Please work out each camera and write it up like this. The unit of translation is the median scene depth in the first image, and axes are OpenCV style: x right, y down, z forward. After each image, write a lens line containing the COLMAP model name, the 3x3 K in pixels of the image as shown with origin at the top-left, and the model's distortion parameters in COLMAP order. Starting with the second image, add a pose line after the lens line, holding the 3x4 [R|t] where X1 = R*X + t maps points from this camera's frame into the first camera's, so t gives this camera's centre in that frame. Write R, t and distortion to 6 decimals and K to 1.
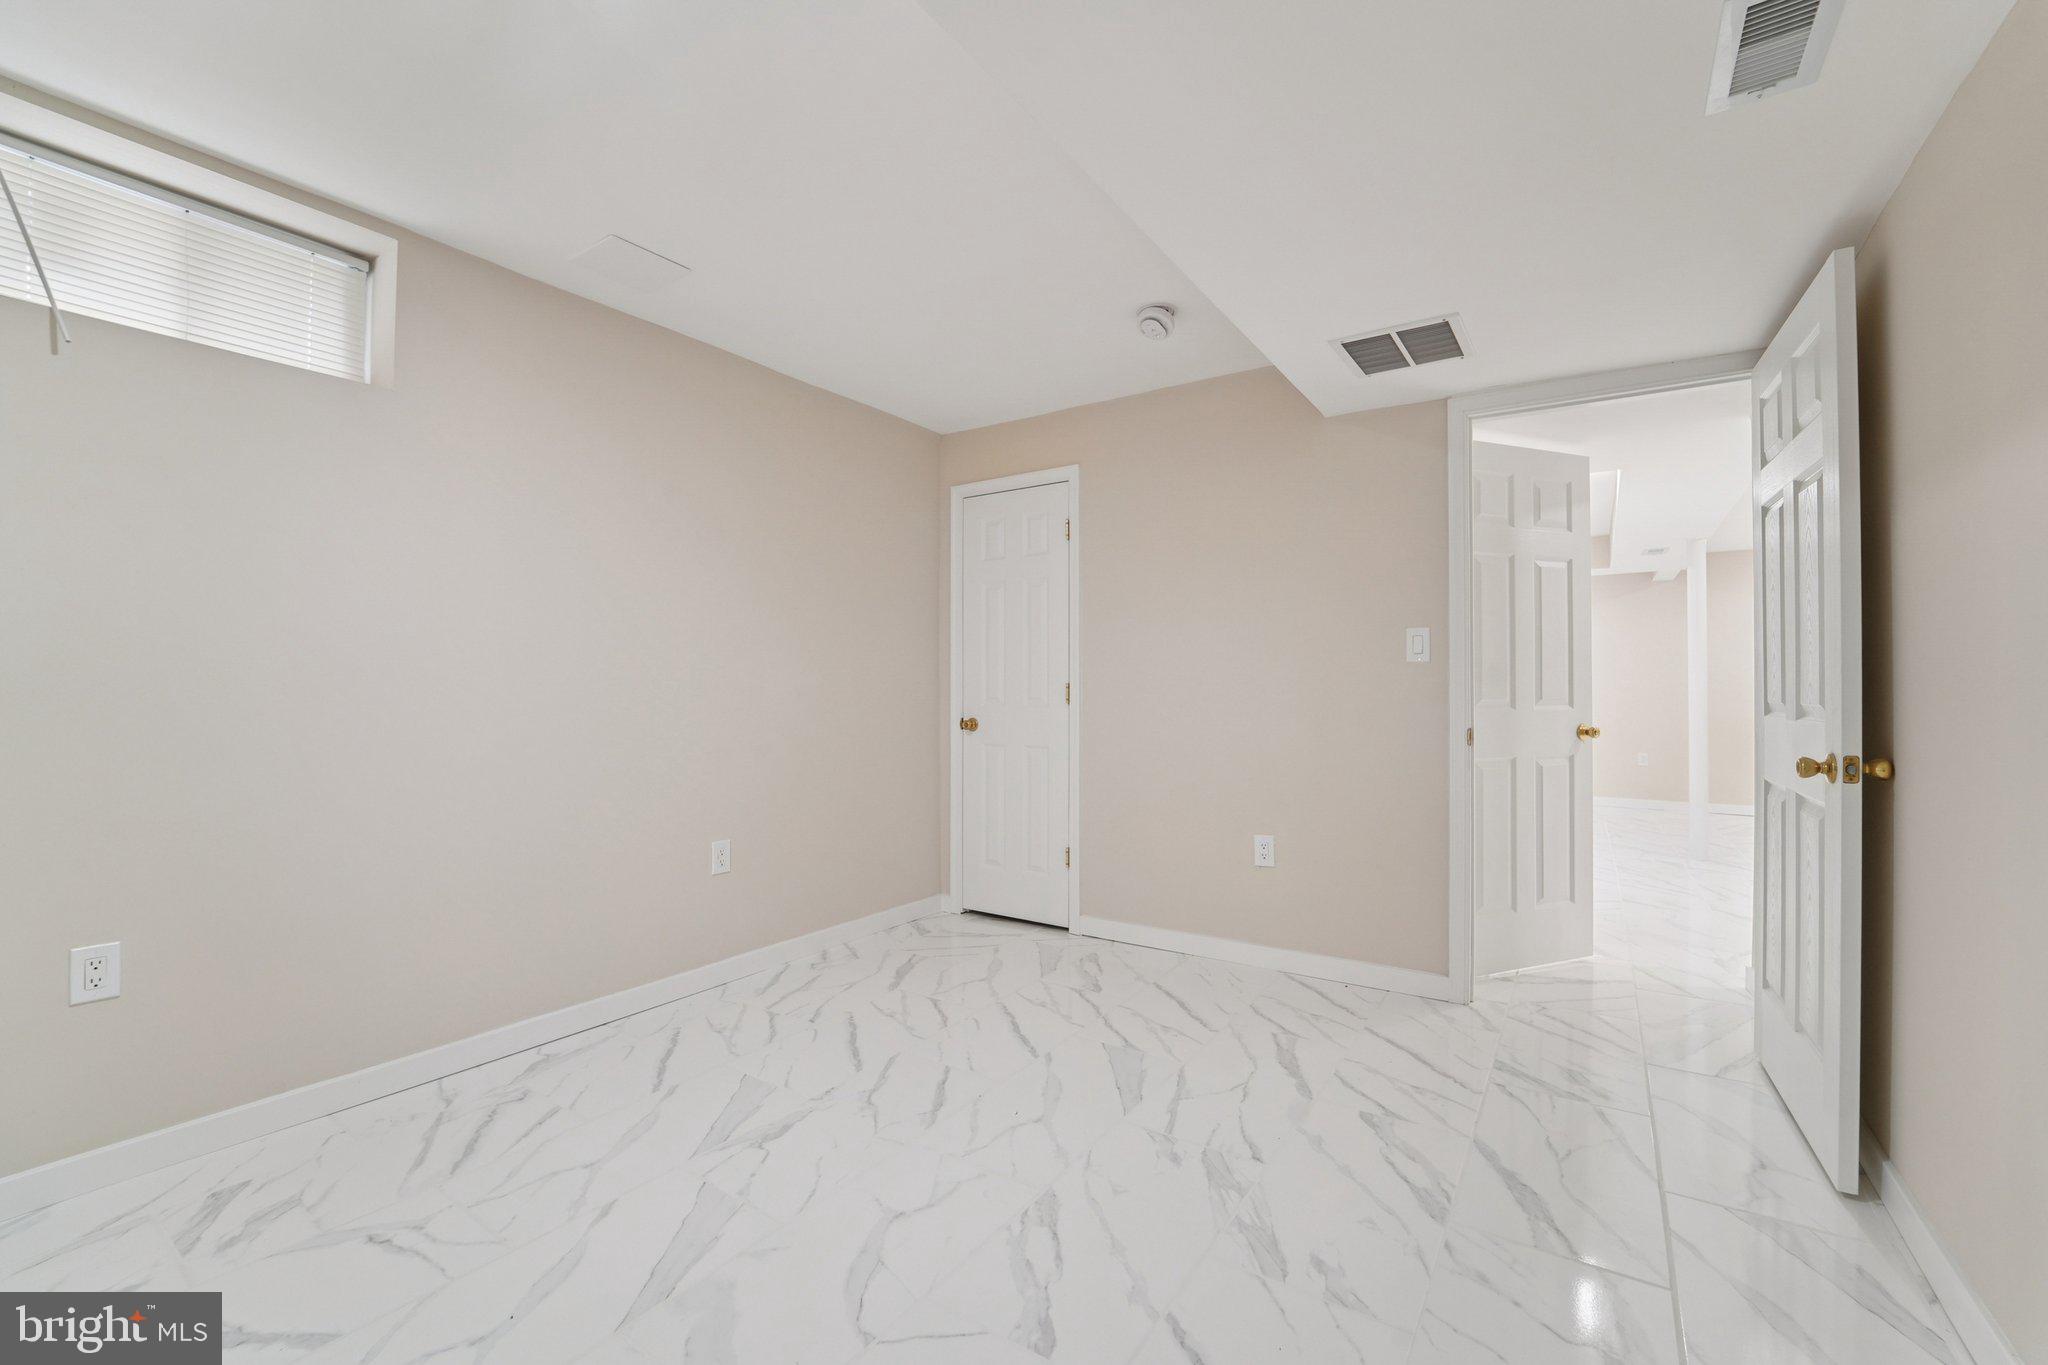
lens RADIAL K [[838.6, 0, 1019.5], [0, 838.6, 687.3], [0, 0, 1]] dist [-0.024860, 0.000625]
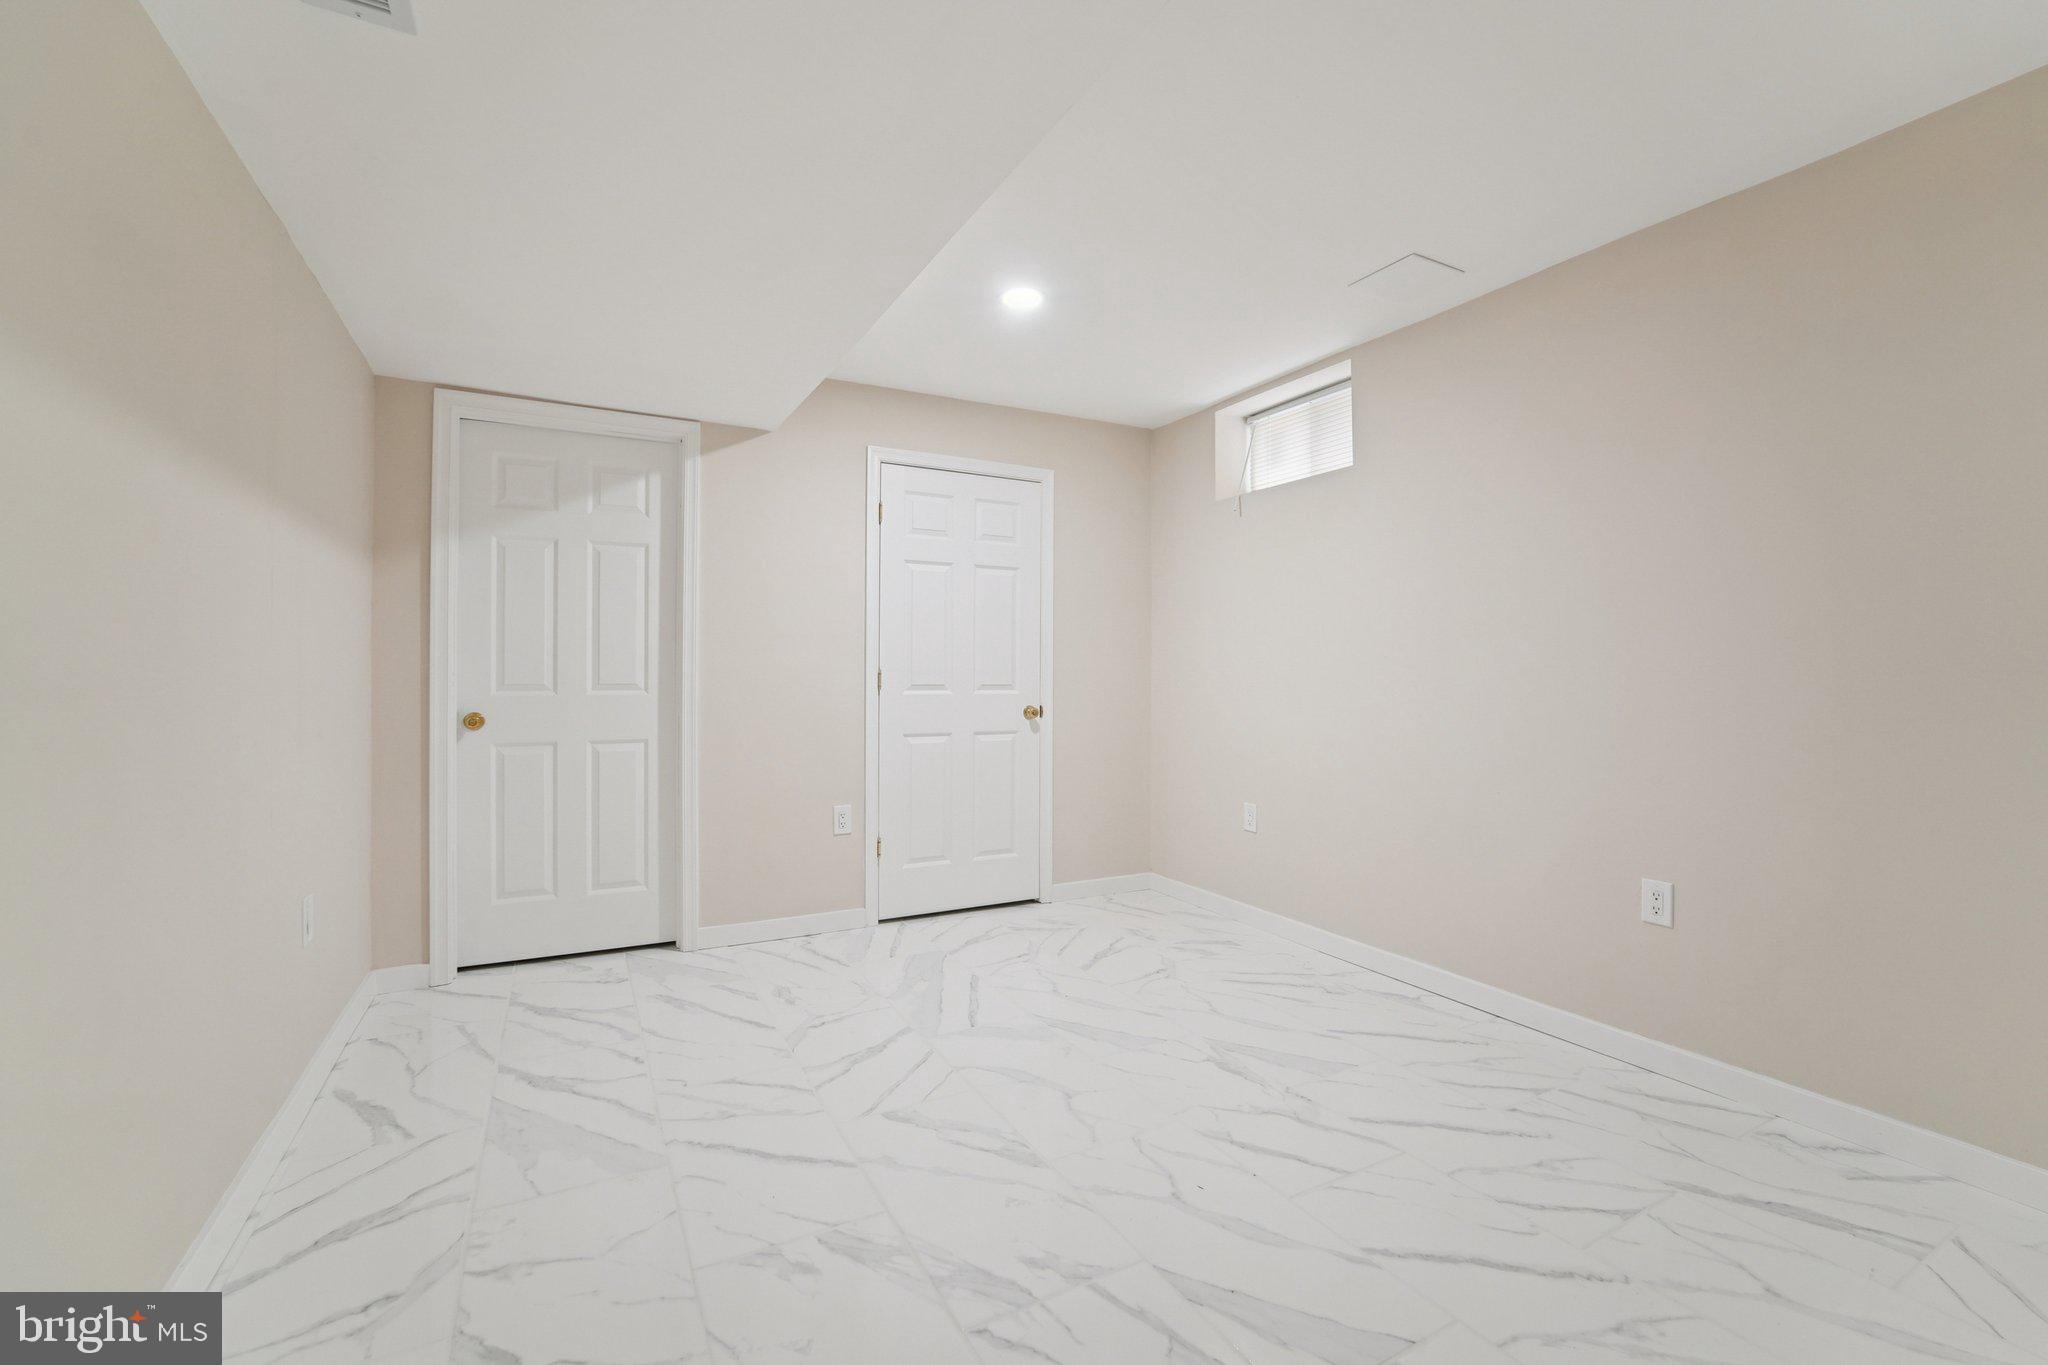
lens RADIAL K [[838.6, 0, 1035.6], [0, 838.6, 673.5], [0, 0, 1]] dist [-0.024860, 0.000625]
pose [[-0.439301, -0.003832, -0.898332, 0.870944], [-0.002258, 0.999992, -0.003162, 0.002890], [0.898337, 0.000639, -0.439306, 1.300547]]
